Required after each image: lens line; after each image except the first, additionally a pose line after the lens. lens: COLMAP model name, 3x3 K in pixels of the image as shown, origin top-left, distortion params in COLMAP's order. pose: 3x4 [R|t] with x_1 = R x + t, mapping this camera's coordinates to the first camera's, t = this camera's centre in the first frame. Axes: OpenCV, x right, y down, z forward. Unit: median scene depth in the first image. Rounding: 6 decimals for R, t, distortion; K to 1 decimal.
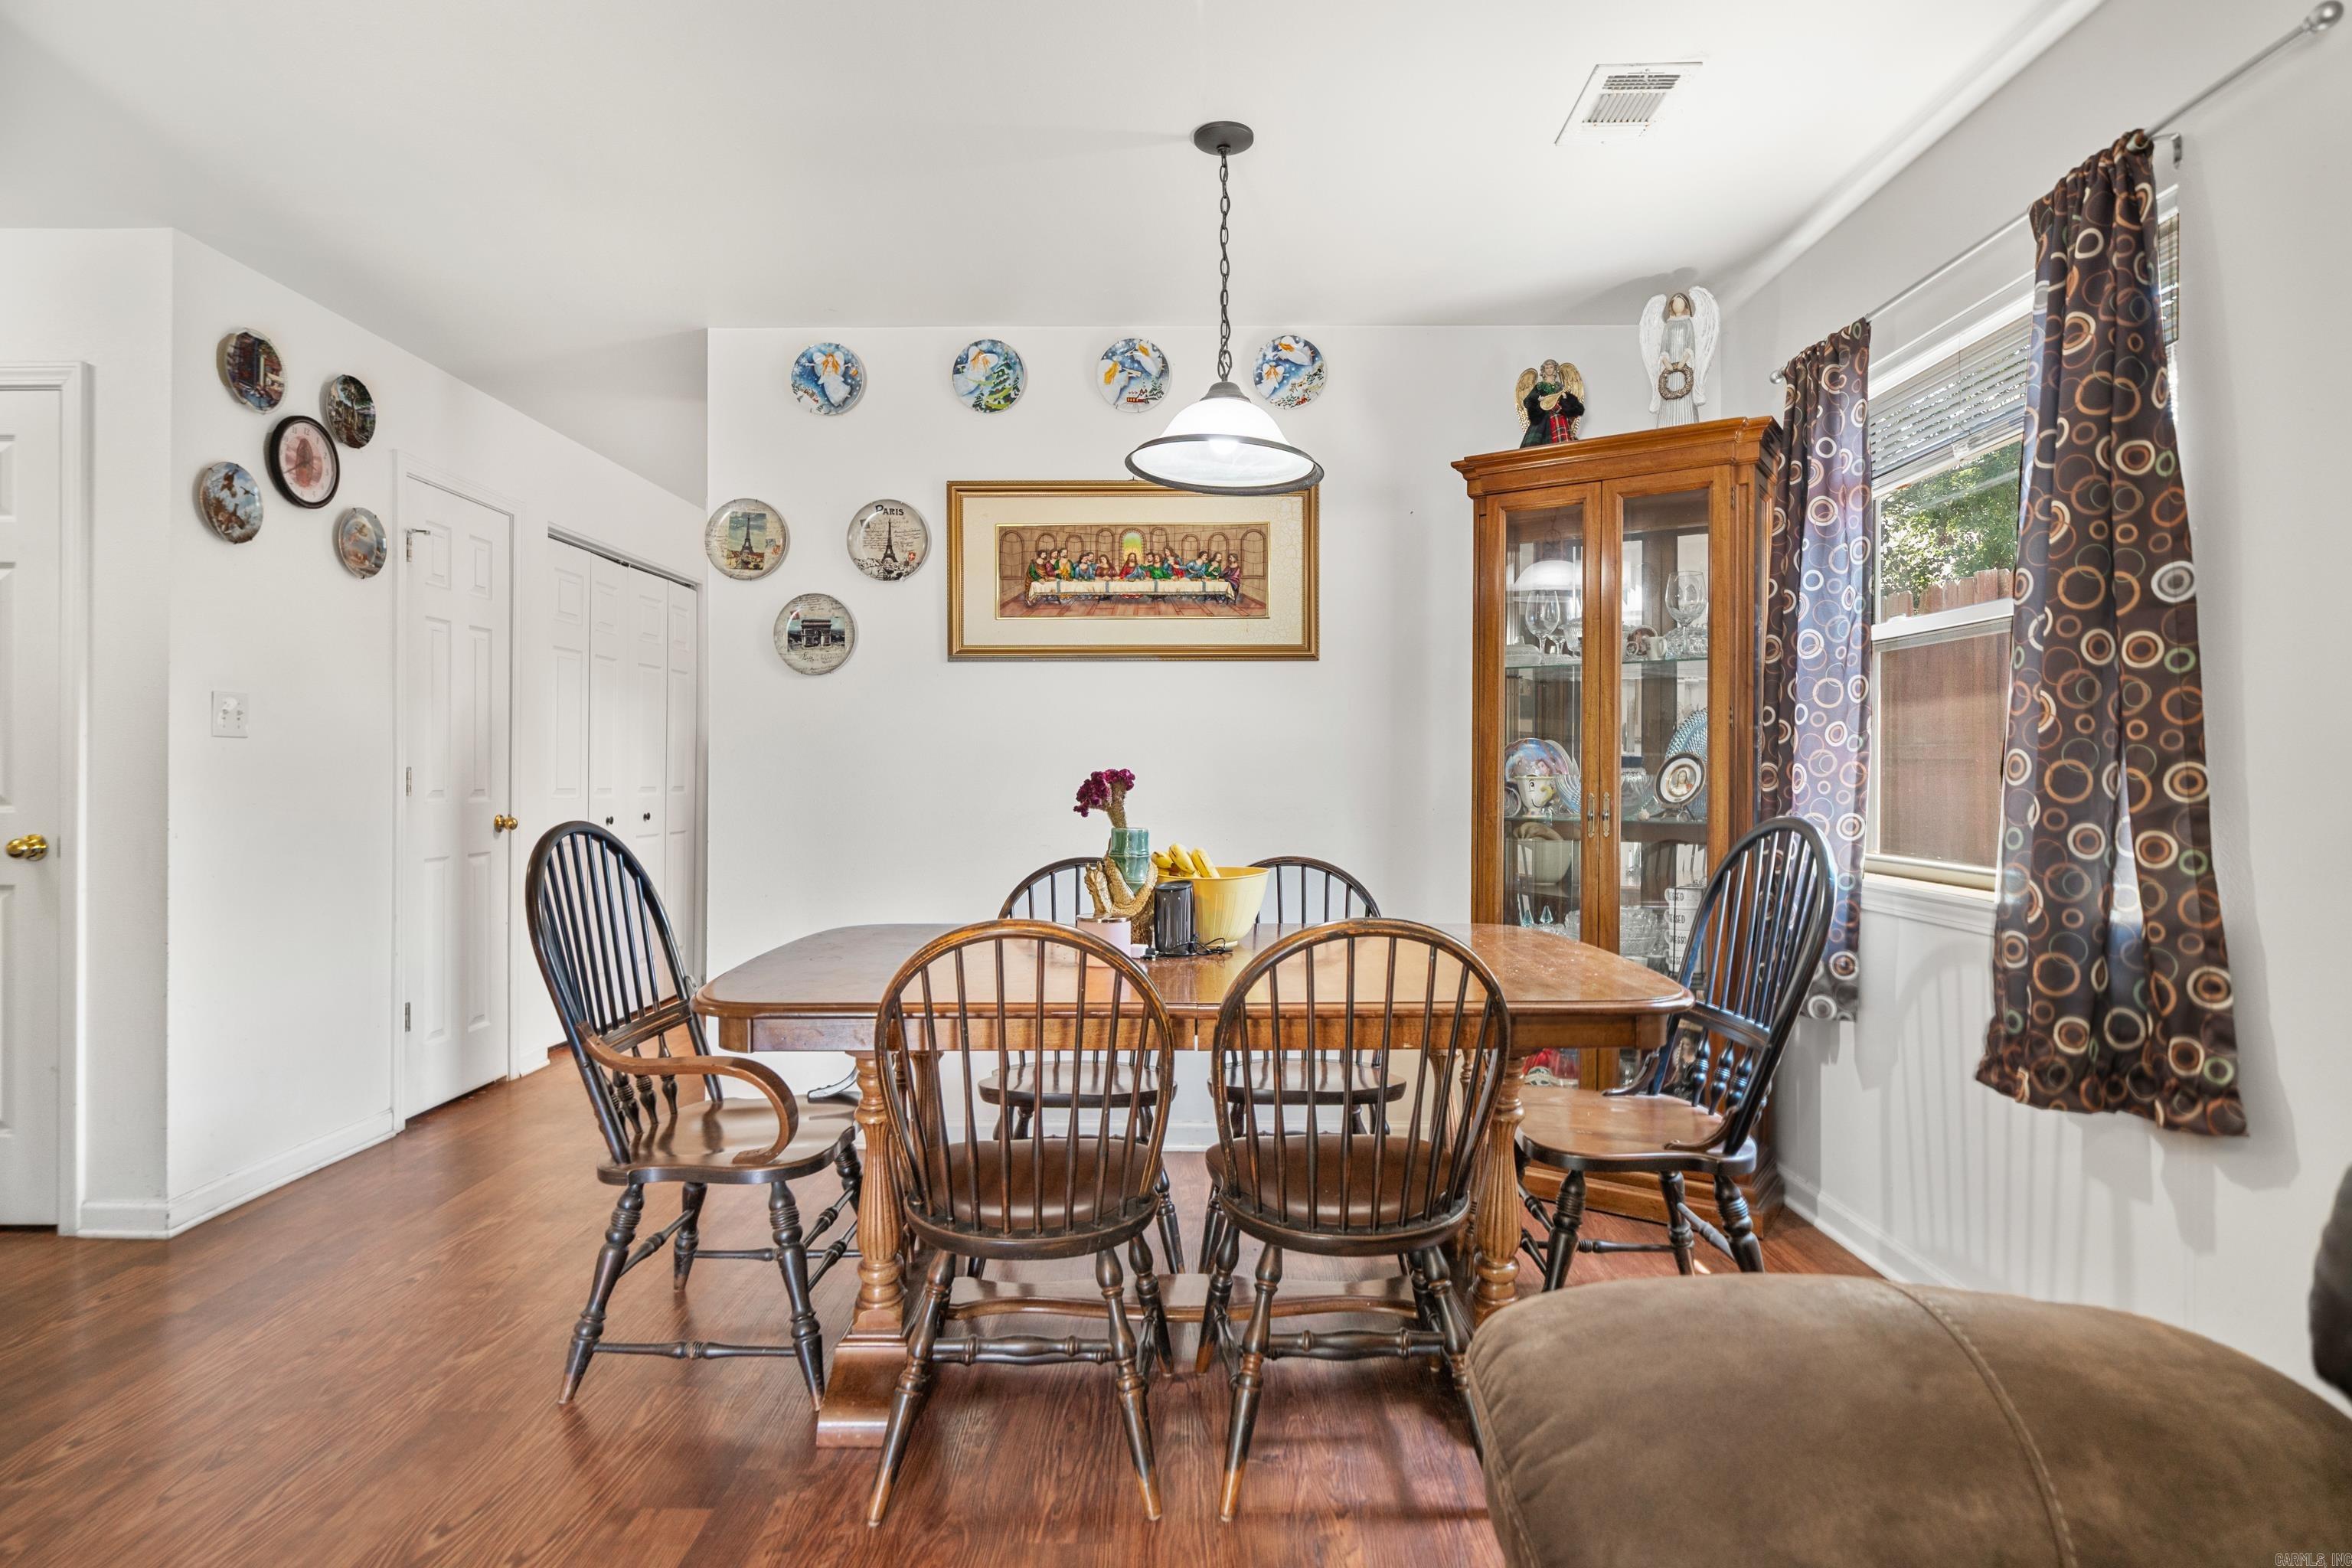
lens RADIAL K [[1256.6, 0, 1172.3], [0, 1256.6, 768.5], [0, 0, 1]] dist [-0.000004, -0.000329]
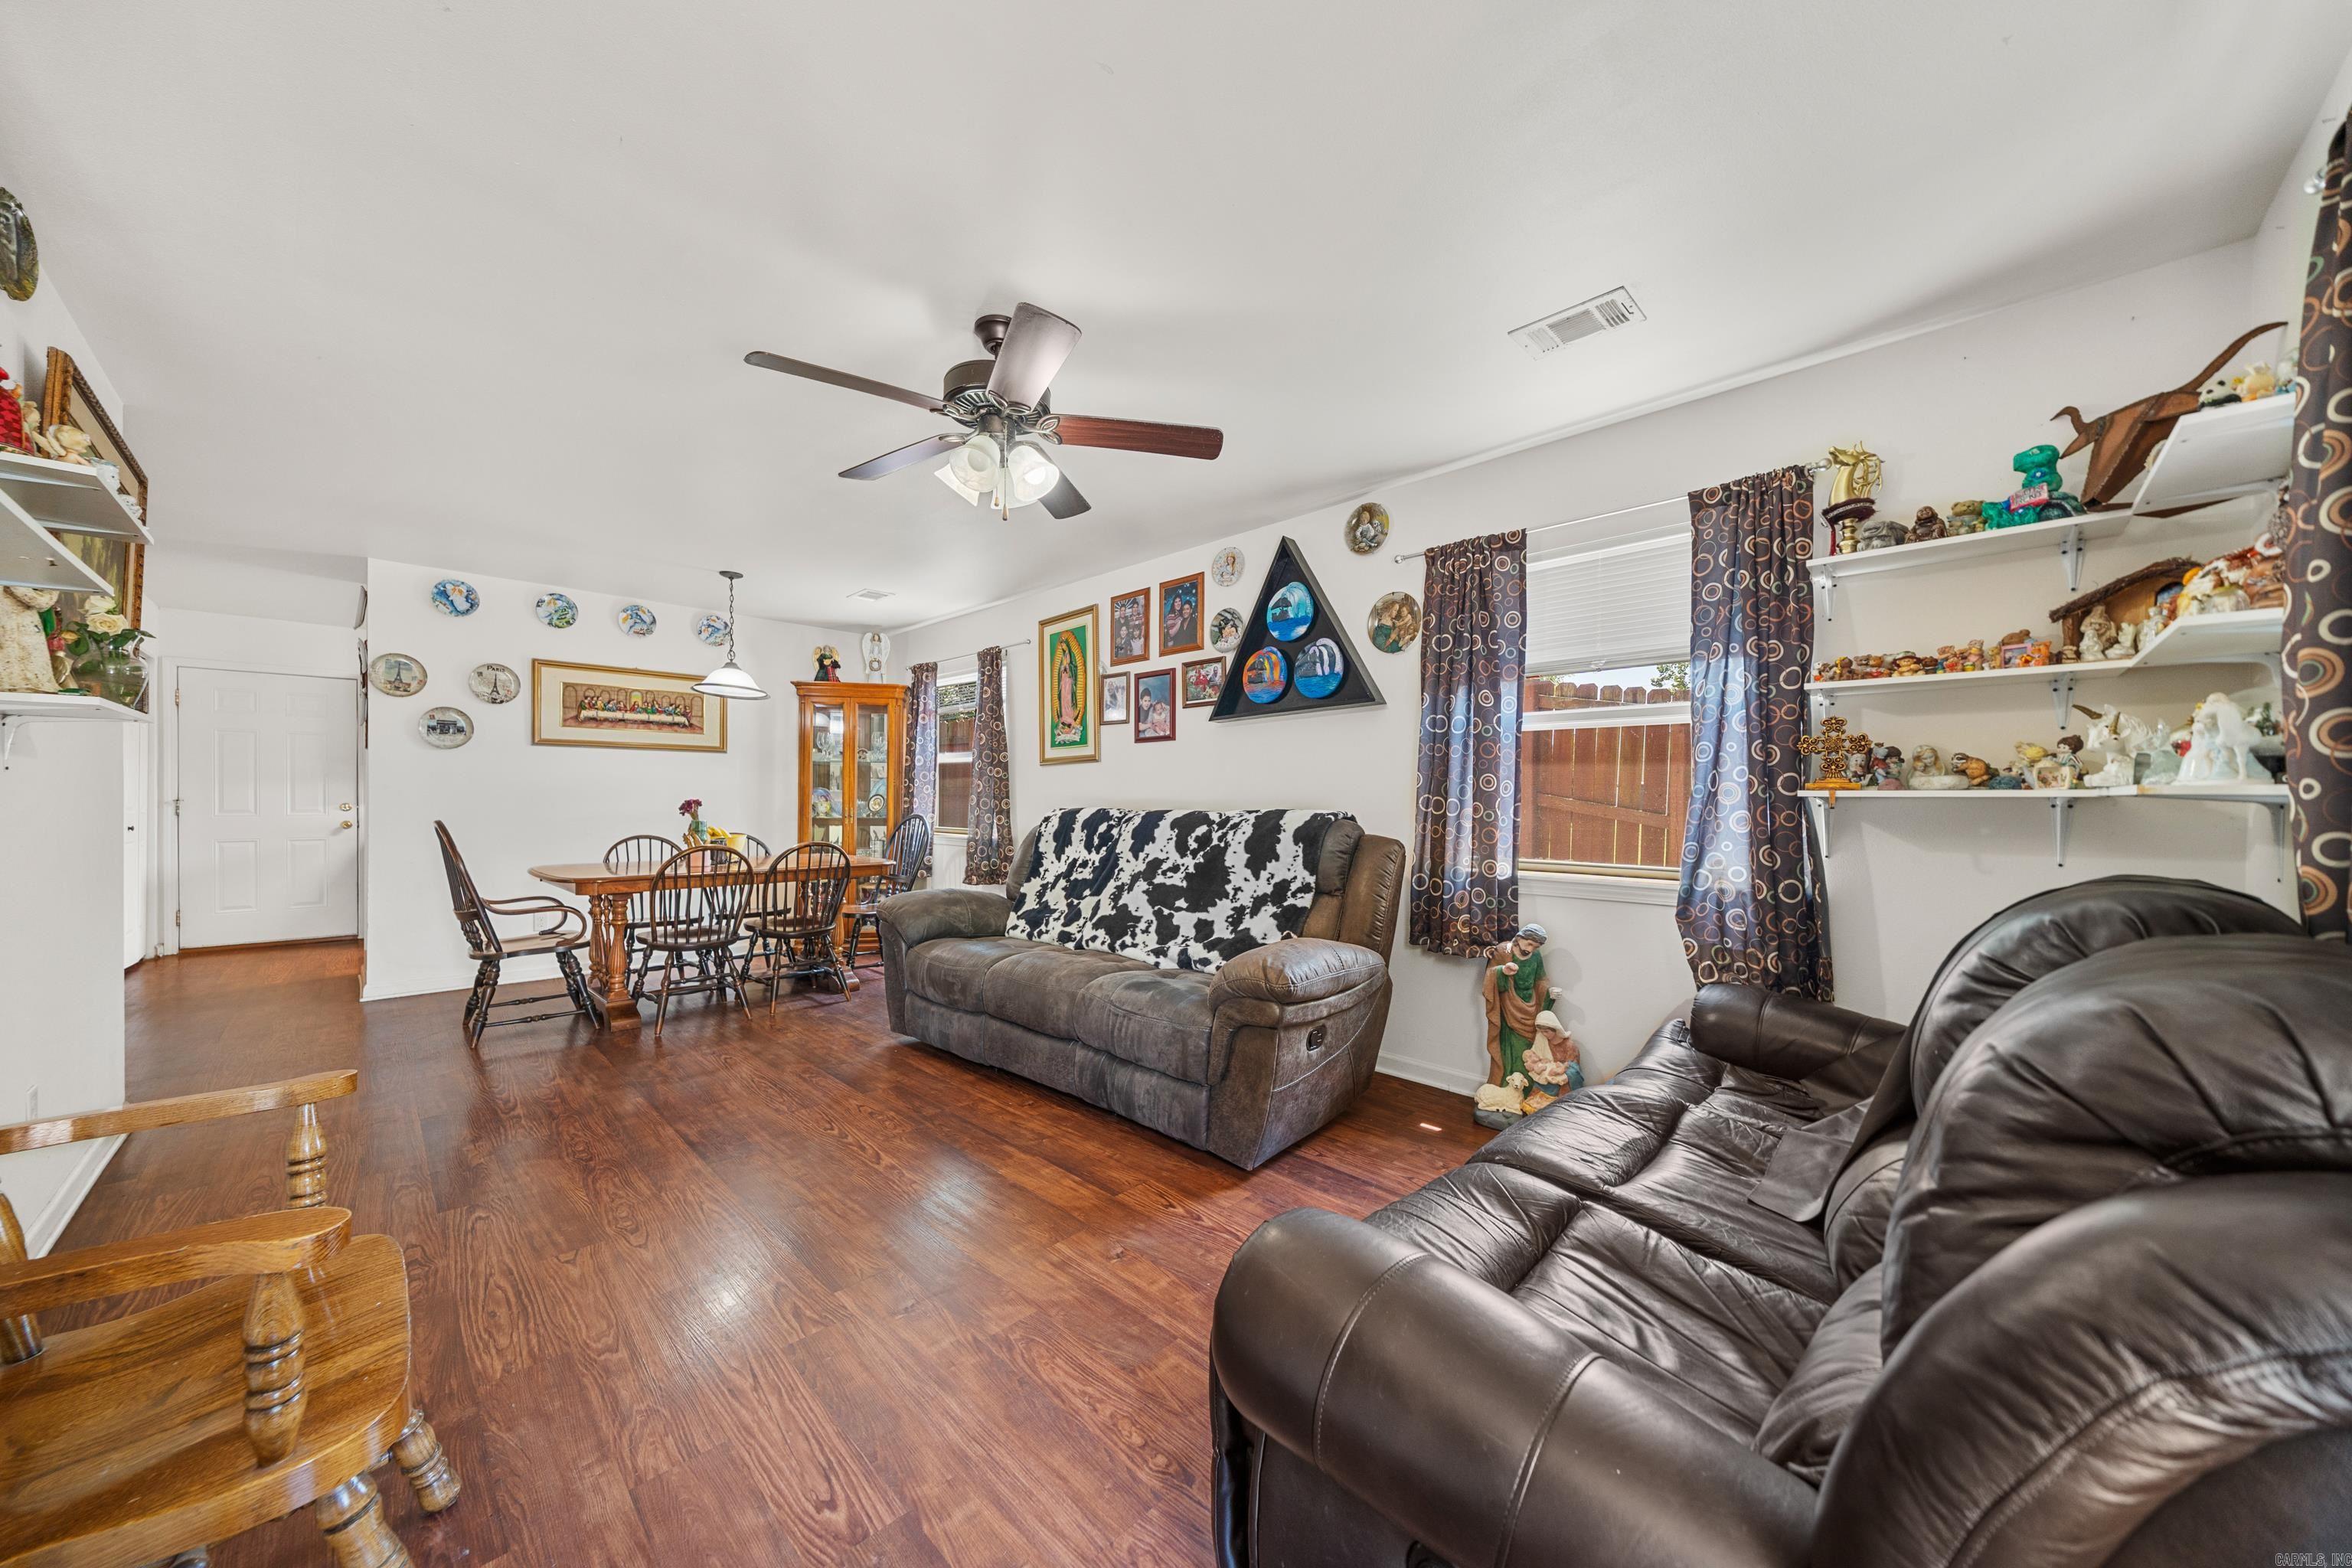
lens RADIAL K [[811.2, 0, 1167.3], [0, 811.2, 805.1], [0, 0, 1]] dist [-0.000863, -0.000052]
pose [[0.694568, -0.000350, 0.719427, -0.413385], [-0.007390, 0.999944, 0.007621, -0.005107], [-0.719389, -0.010610, 0.694526, -0.680164]]
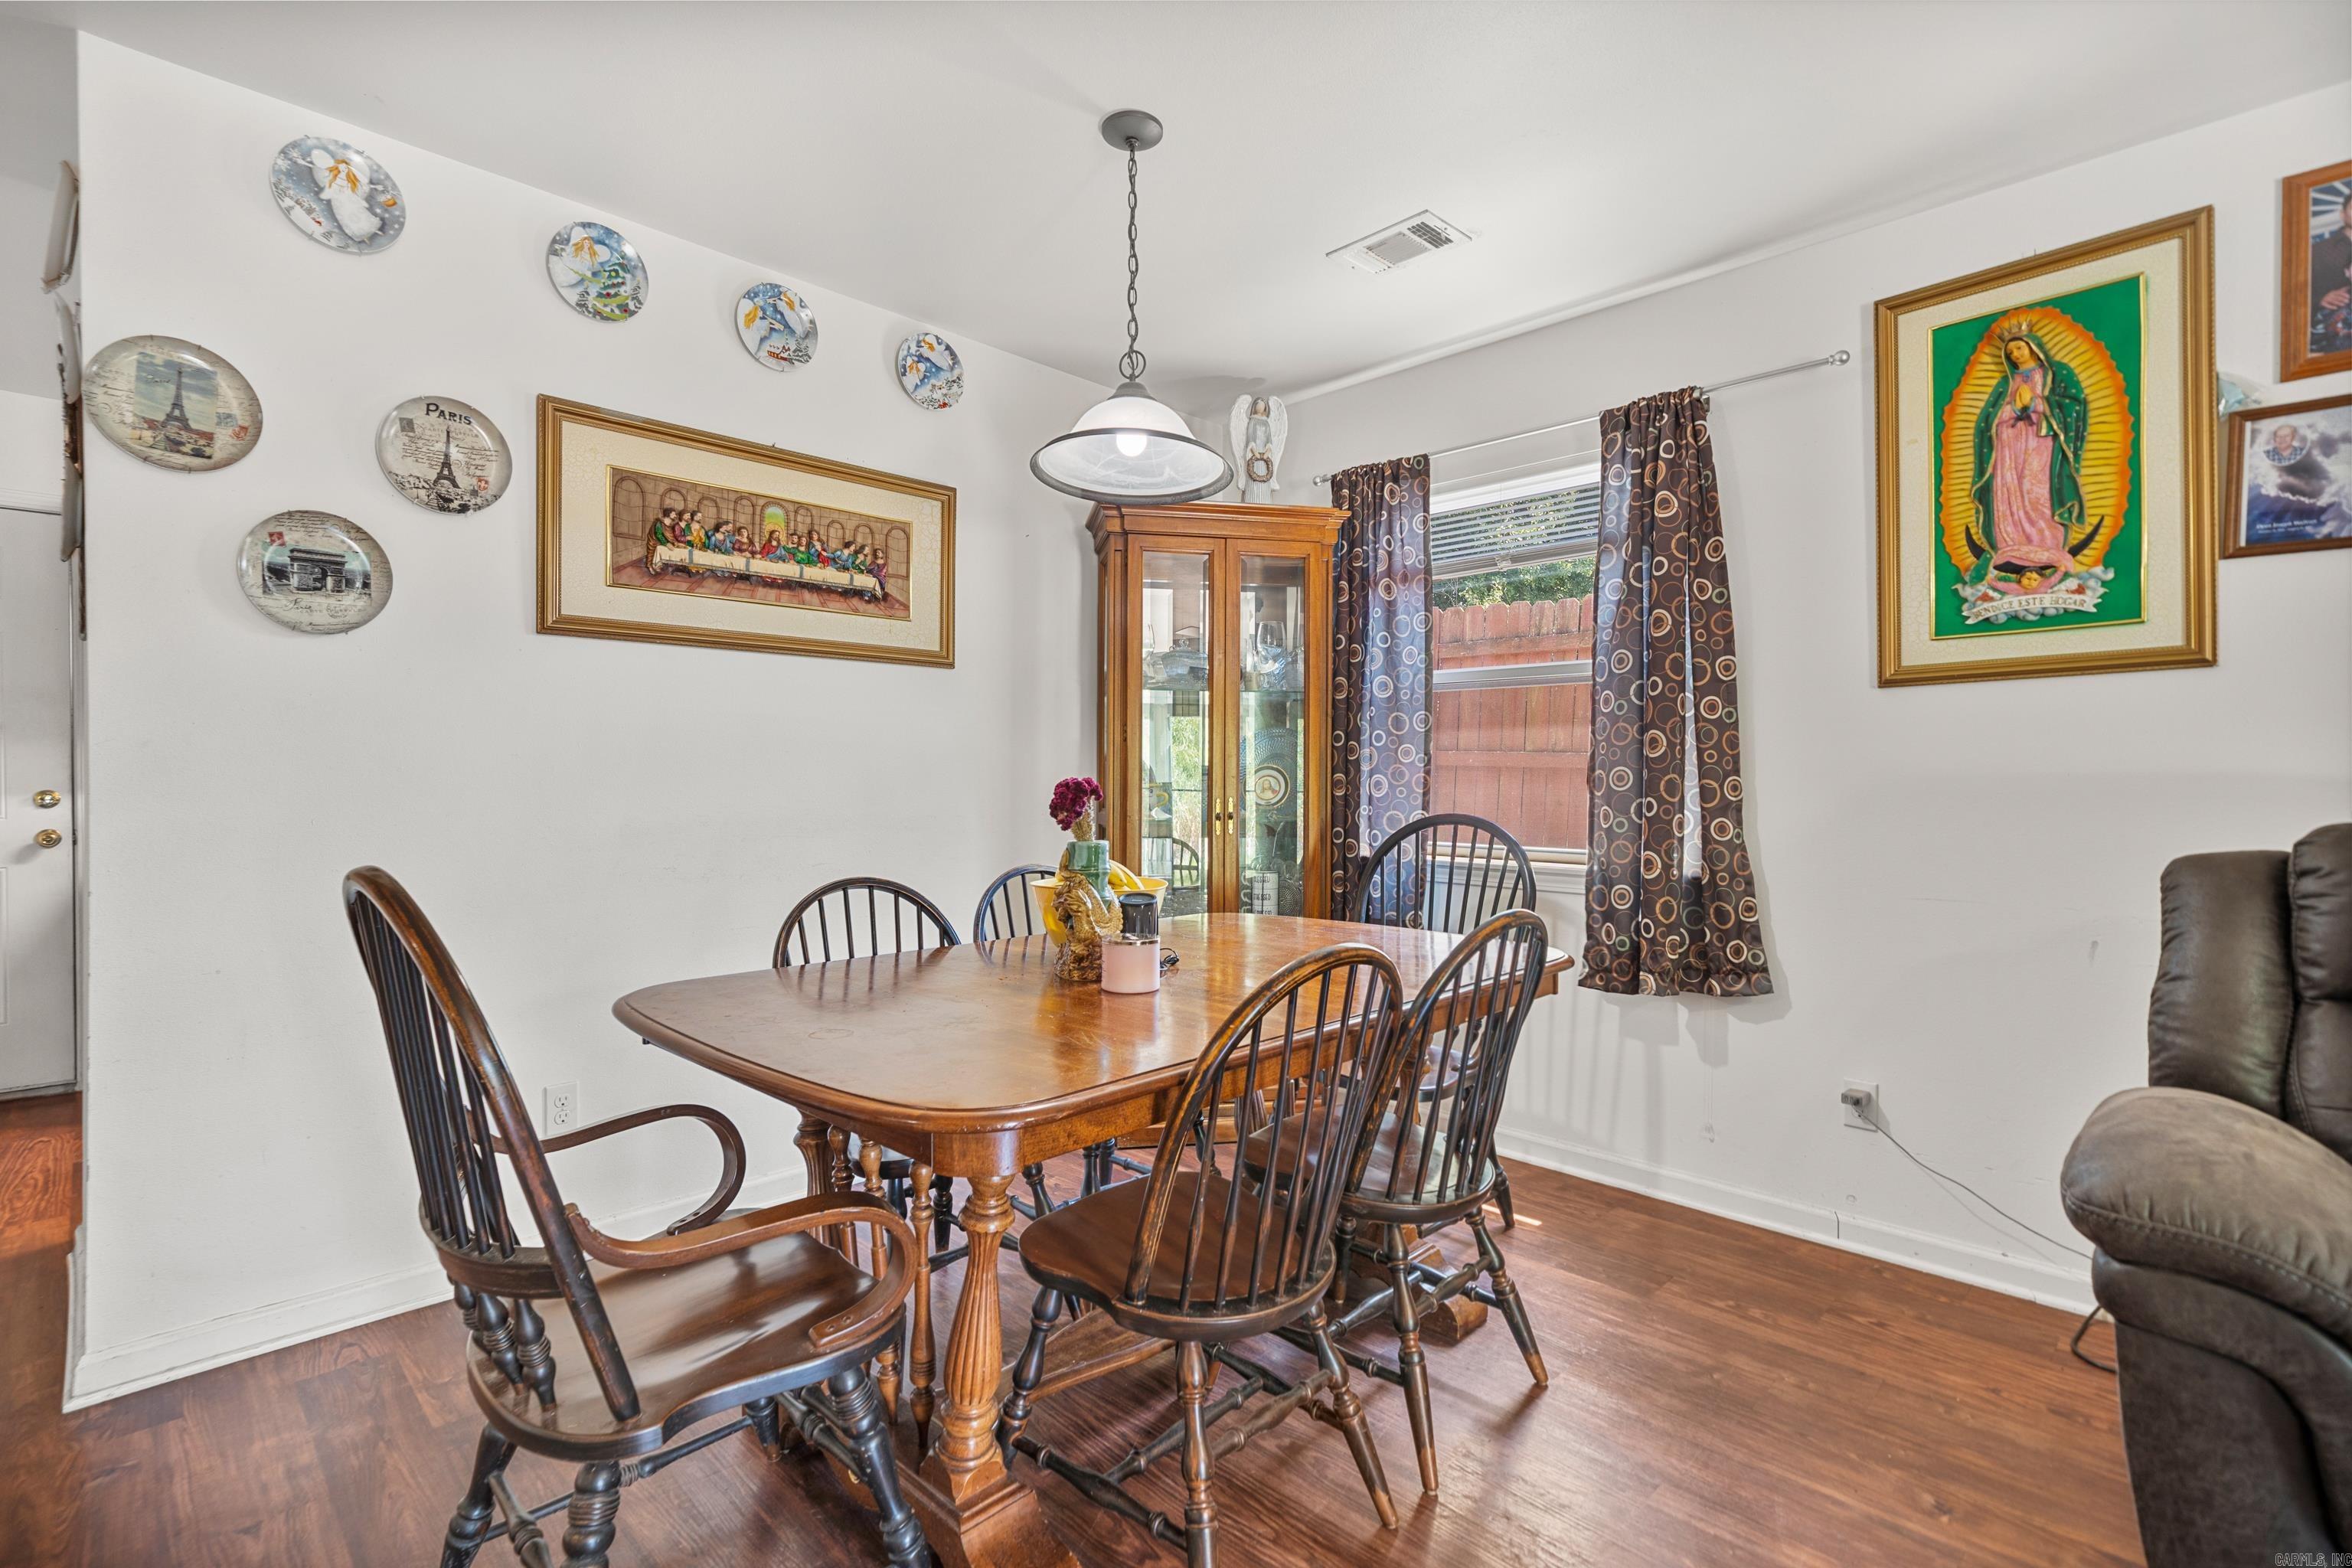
lens RADIAL K [[1085.4, 0, 1174.8], [0, 1085.4, 789.2], [0, 0, 1]] dist [0.003568, -0.000117]
pose [[0.696648, -0.005278, 0.717394, -0.383595], [-0.004844, 0.999916, 0.012060, -0.000909], [-0.717397, -0.011877, 0.696564, 0.268314]]
